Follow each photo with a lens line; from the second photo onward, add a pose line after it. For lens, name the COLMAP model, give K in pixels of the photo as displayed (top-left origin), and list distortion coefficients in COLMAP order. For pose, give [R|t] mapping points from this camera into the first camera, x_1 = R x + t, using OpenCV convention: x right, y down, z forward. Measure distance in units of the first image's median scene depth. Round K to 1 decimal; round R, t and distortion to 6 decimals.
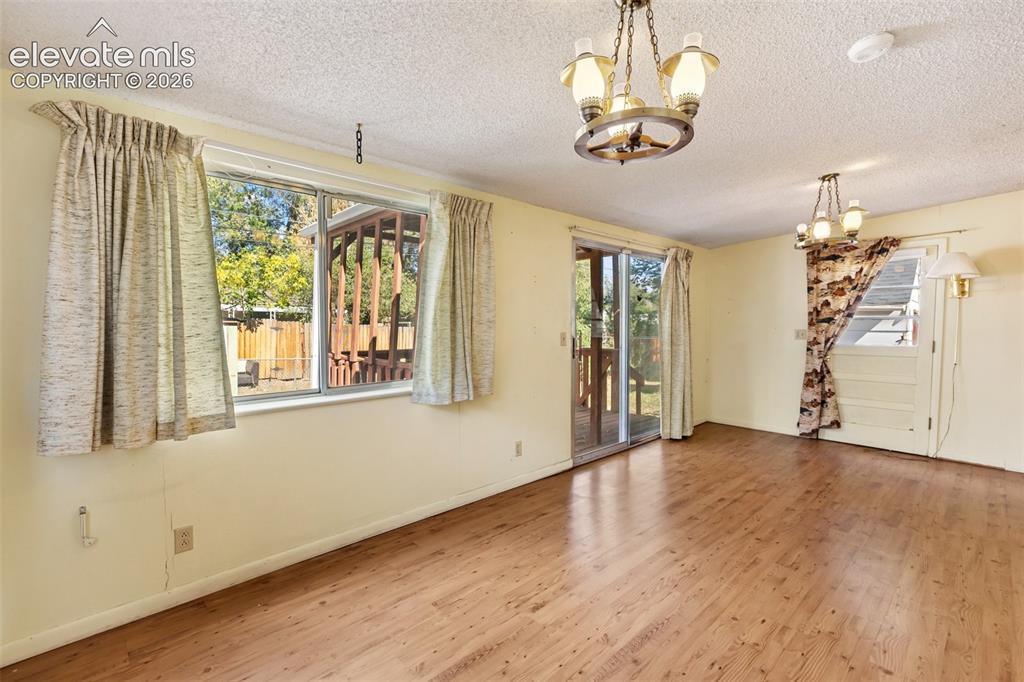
lens RADIAL K [[455.1, 0, 512.0], [0, 455.1, 341.0], [0, 0, 1]] dist [-0.001391, -0.000600]
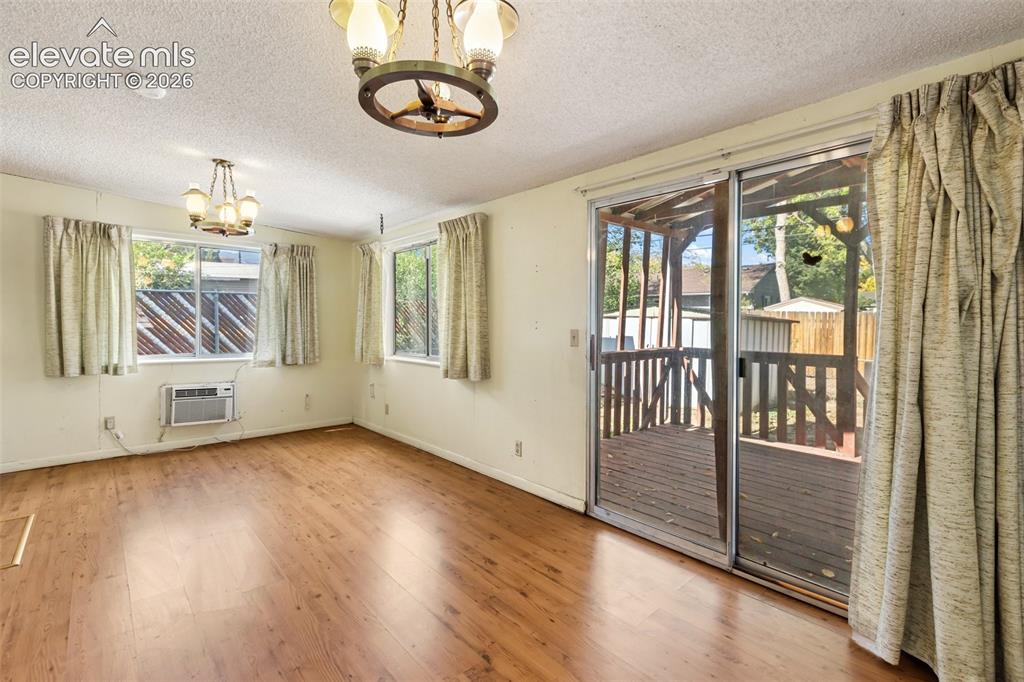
lens RADIAL K [[467.7, 0, 515.1], [0, 467.7, 316.4], [0, 0, 1]] dist [0.000157, 0.000155]
pose [[-0.024620, -0.006788, -0.999674, 1.017420], [-0.039767, 0.999192, -0.005805, -0.035039], [0.998906, 0.039611, -0.024870, 1.023276]]
